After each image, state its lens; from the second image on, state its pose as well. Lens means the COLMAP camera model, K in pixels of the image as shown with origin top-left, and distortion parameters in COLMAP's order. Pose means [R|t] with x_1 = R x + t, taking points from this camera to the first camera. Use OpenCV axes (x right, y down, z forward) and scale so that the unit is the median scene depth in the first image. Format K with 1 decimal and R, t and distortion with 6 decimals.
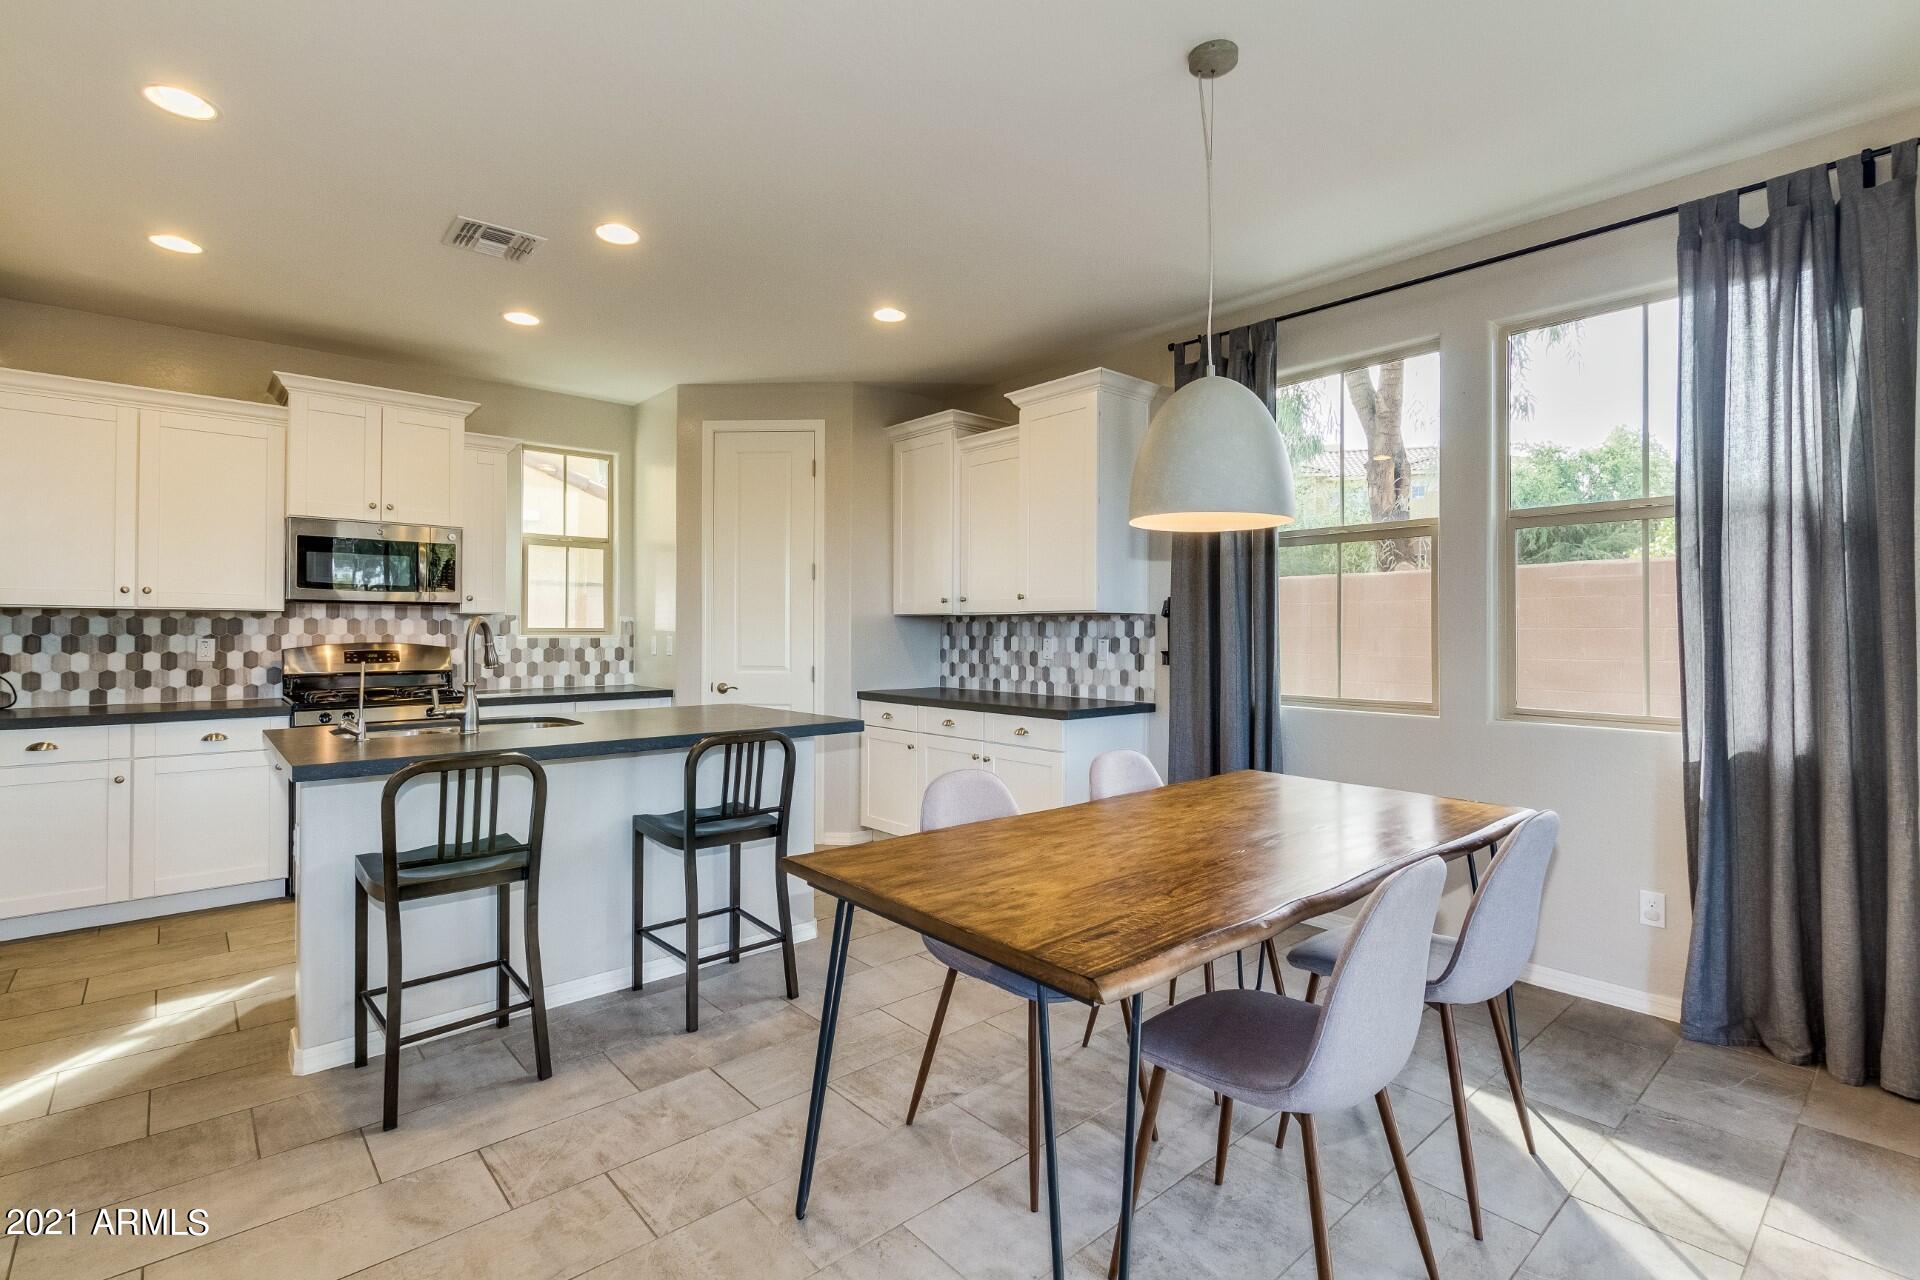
lens RADIAL K [[896.6, 0, 968.2], [0, 896.6, 624.2], [0, 0, 1]] dist [0.010710, -0.002692]
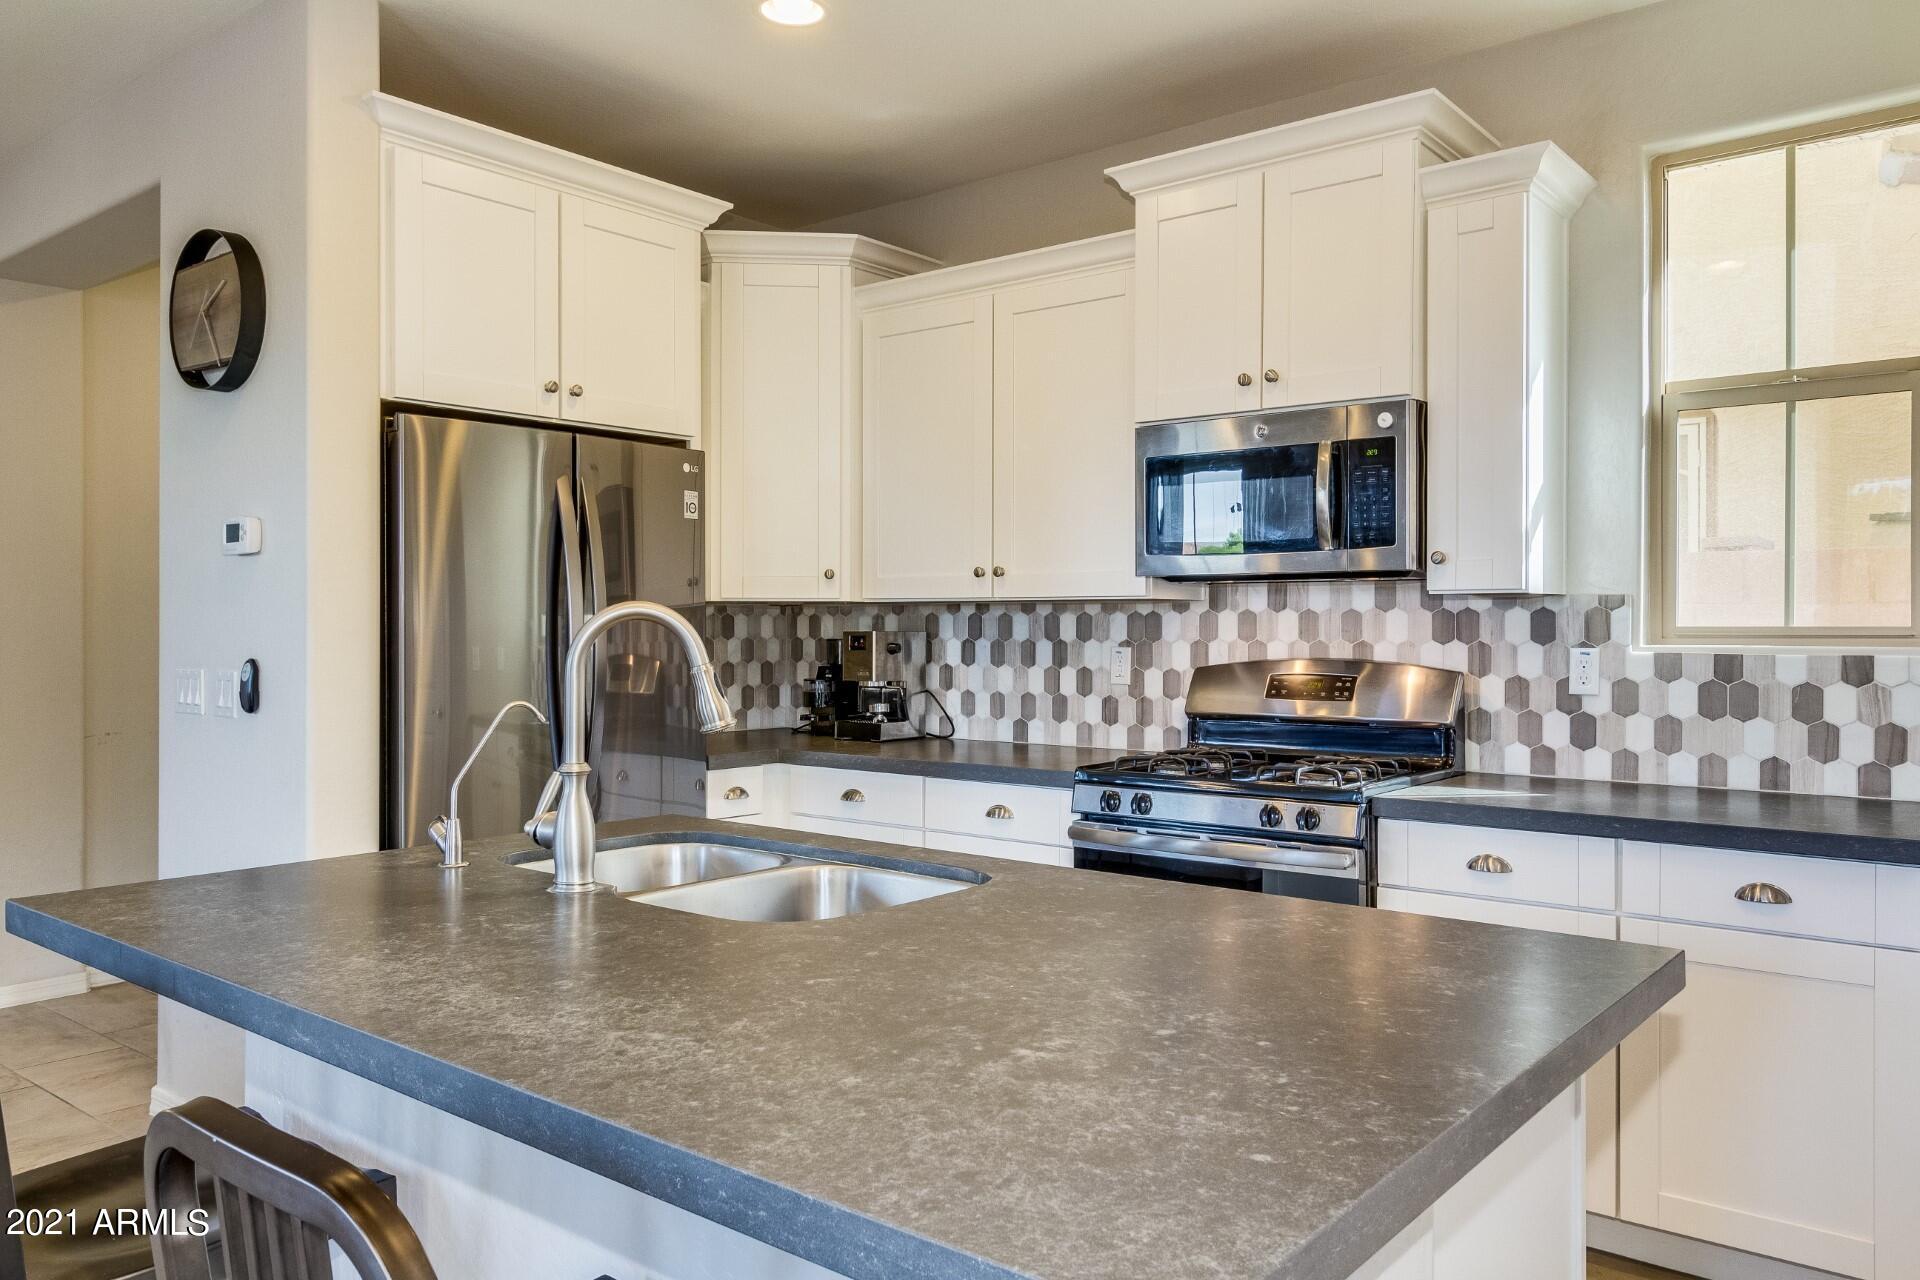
lens RADIAL K [[1386.4, 0, 971.2], [0, 1386.4, 632.9], [0, 0, 1]] dist [0.001216, 0.002755]
pose [[0.164529, -0.000309, -0.986372, 0.055196], [0.006233, 0.999980, 0.000727, 0.004966], [0.986353, -0.006268, 0.164527, 0.683156]]
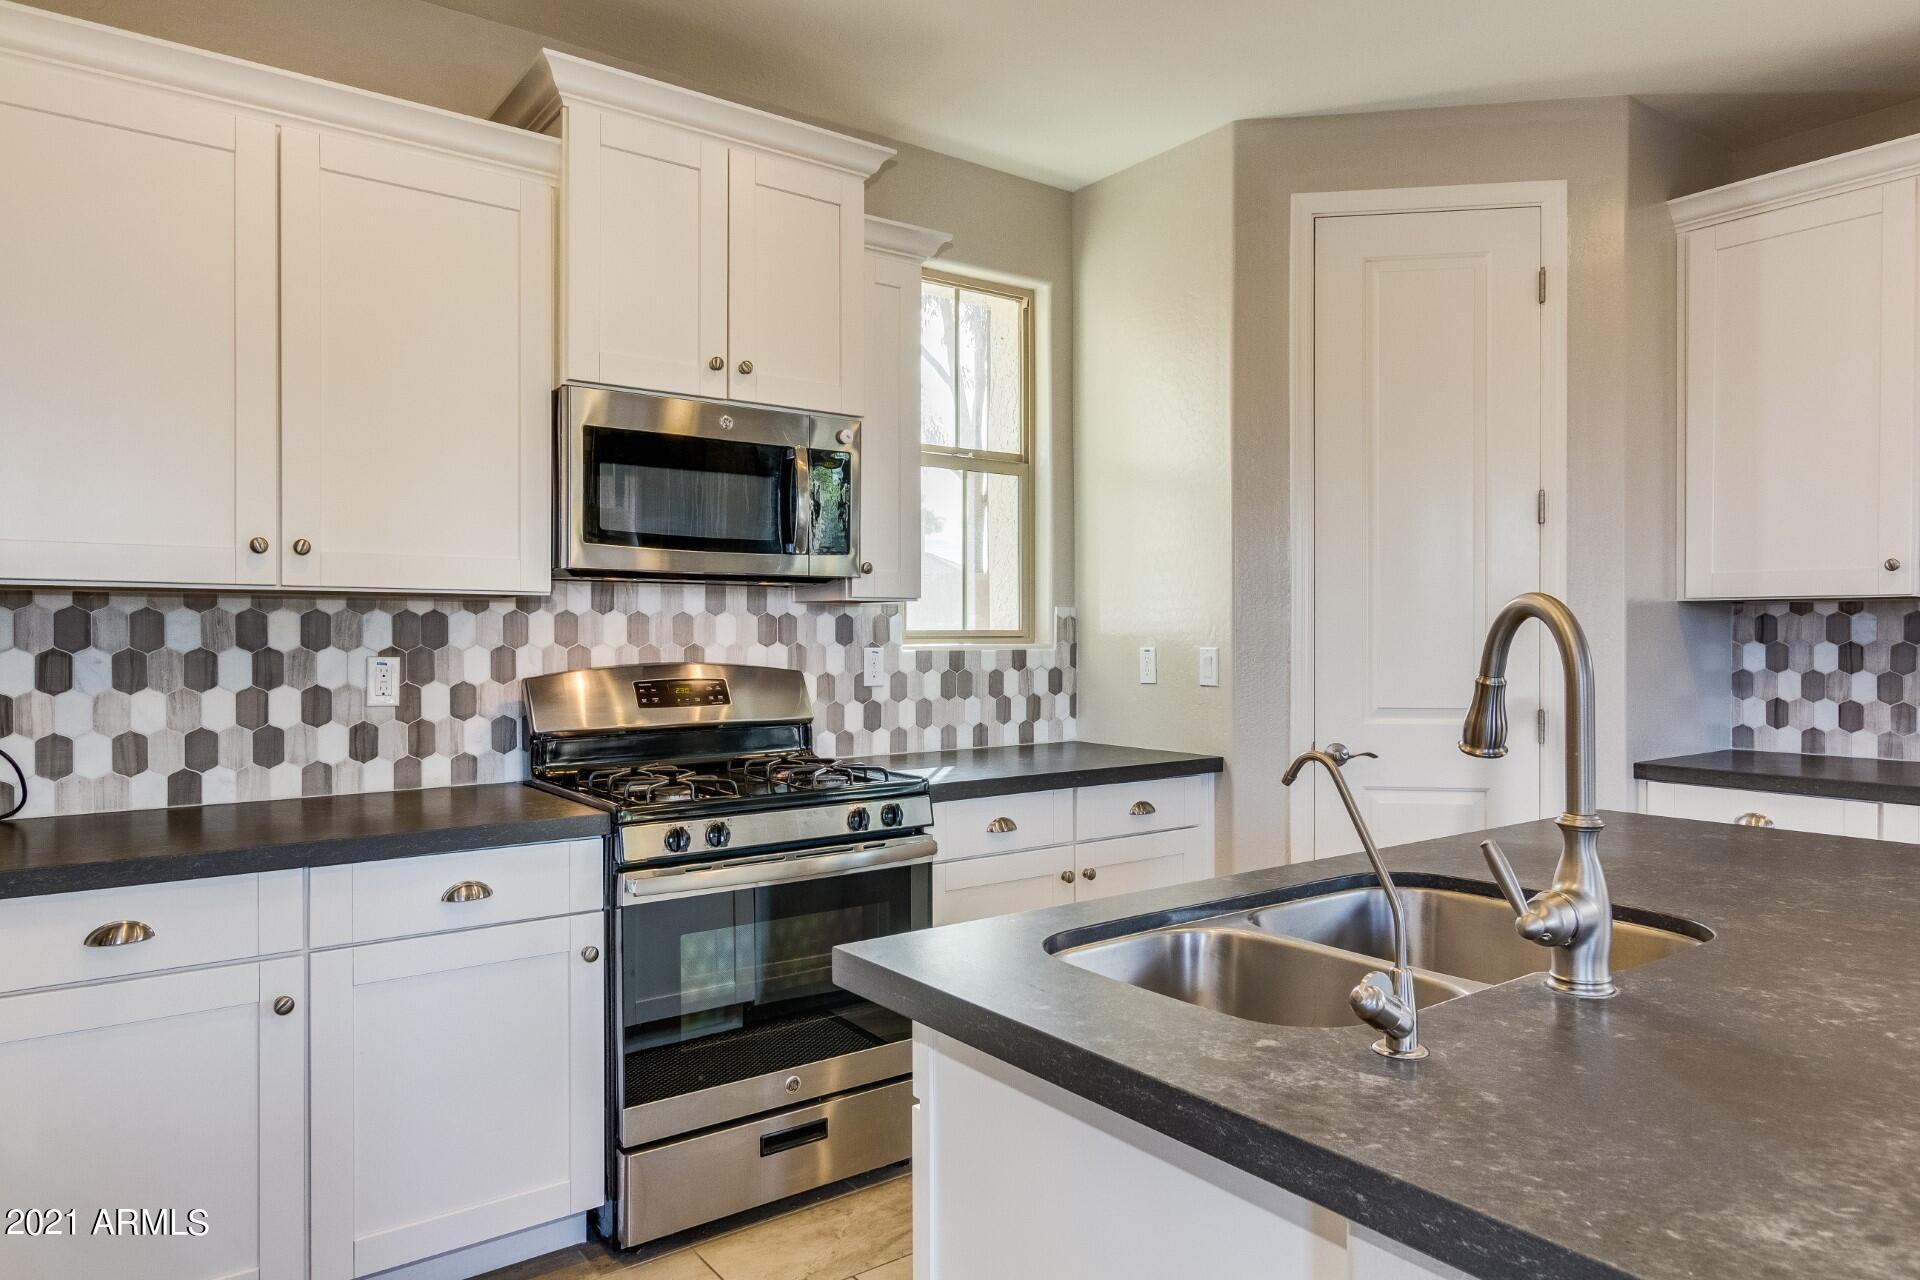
lens RADIAL K [[1217.4, 0, 970.3], [0, 1217.4, 643.3], [0, 0, 1]] dist [0.005331, 0.004647]
pose [[0.997041, -0.003534, -0.076787, -0.456503], [0.004719, 0.999873, 0.015249, 0.001286], [0.076723, -0.015567, 0.996931, 0.369794]]
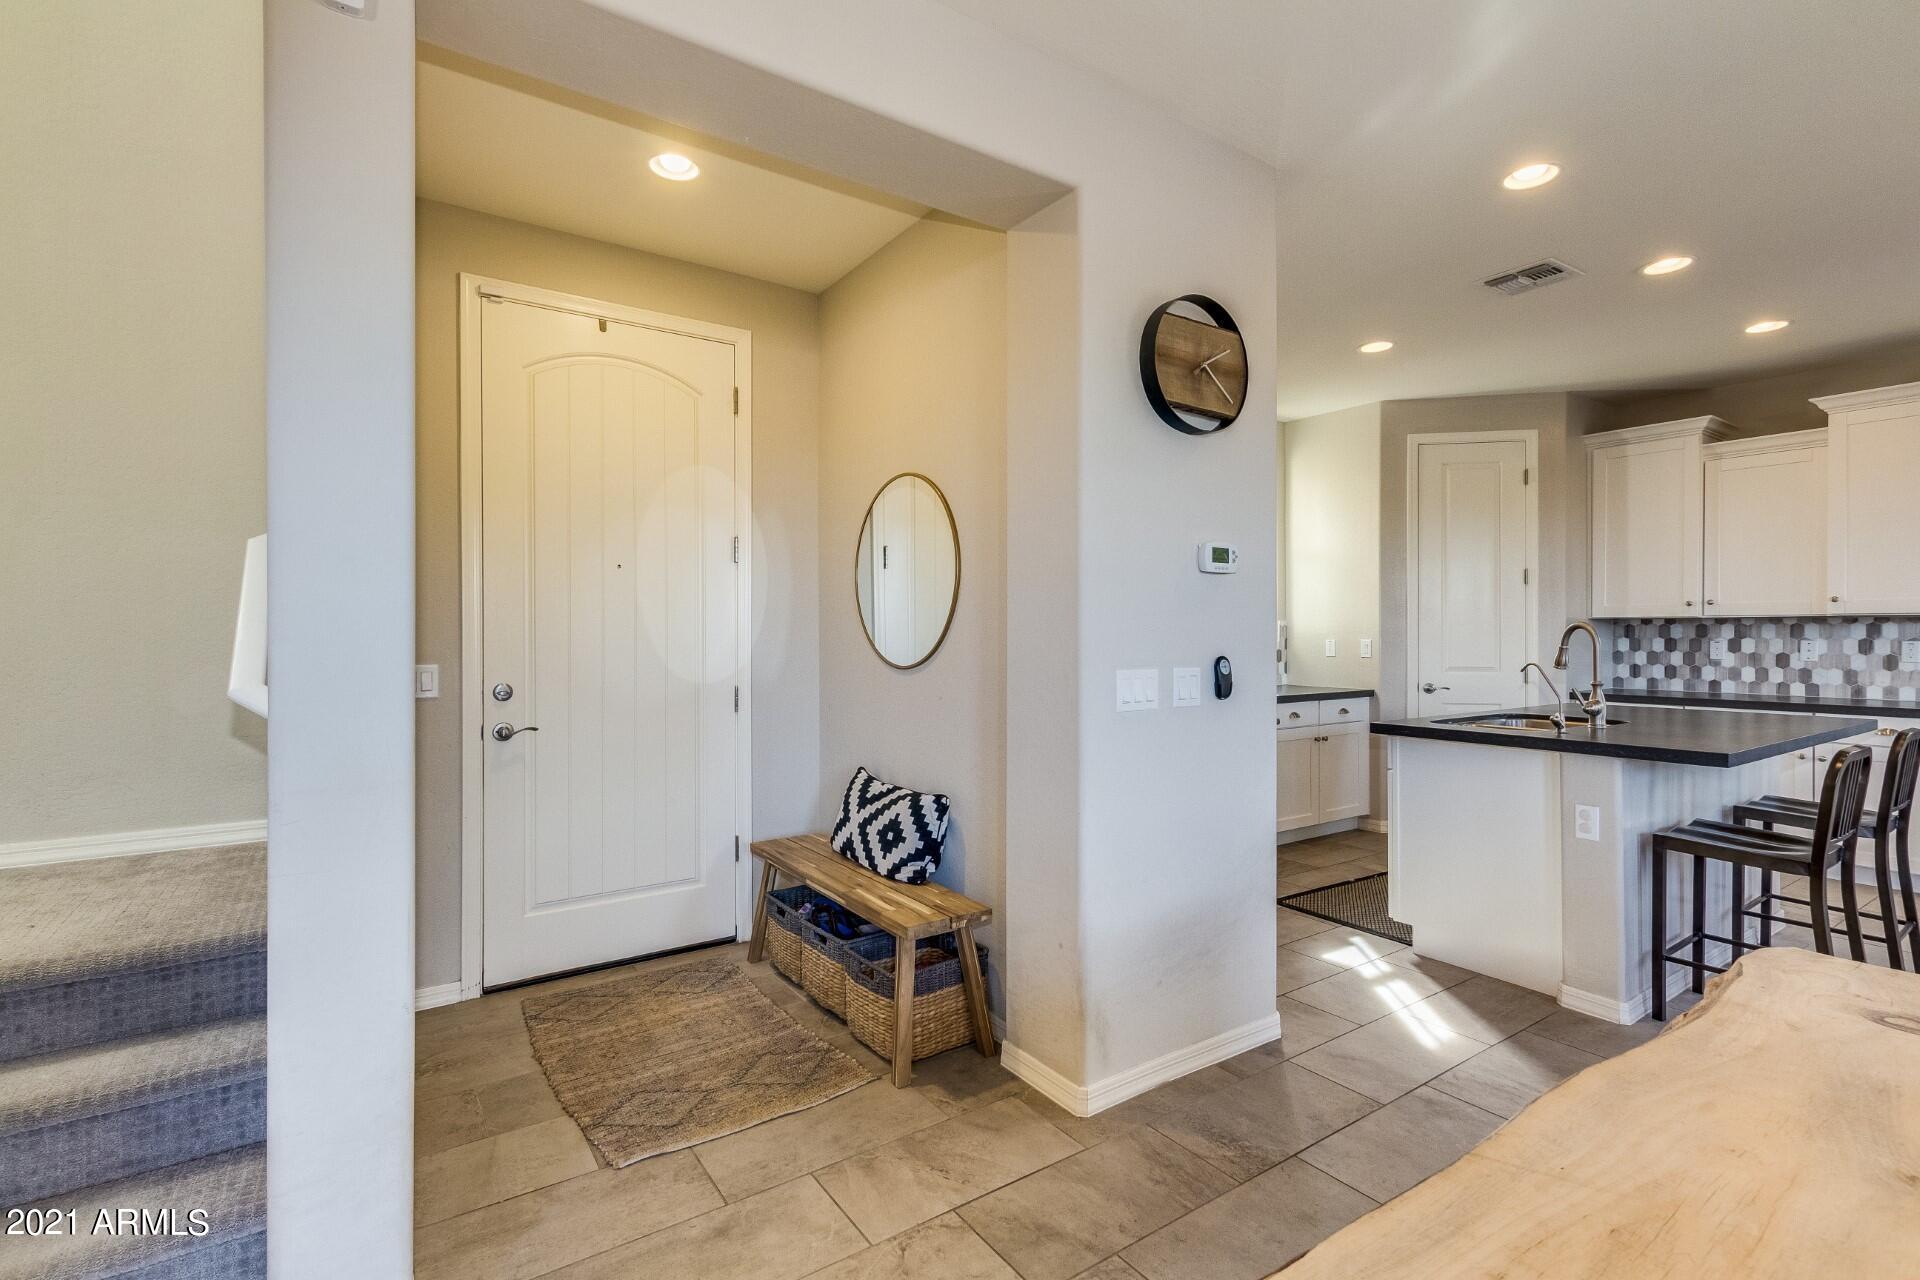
lens RADIAL K [[896.6, 0, 961.6], [0, 896.6, 635.6], [0, 0, 1]] dist [0.010710, -0.002692]
pose [[0.993104, -0.002319, -0.117210, -0.759265], [0.003355, 0.999957, 0.008642, -0.001707], [0.117185, -0.008976, 0.993070, -0.123037]]
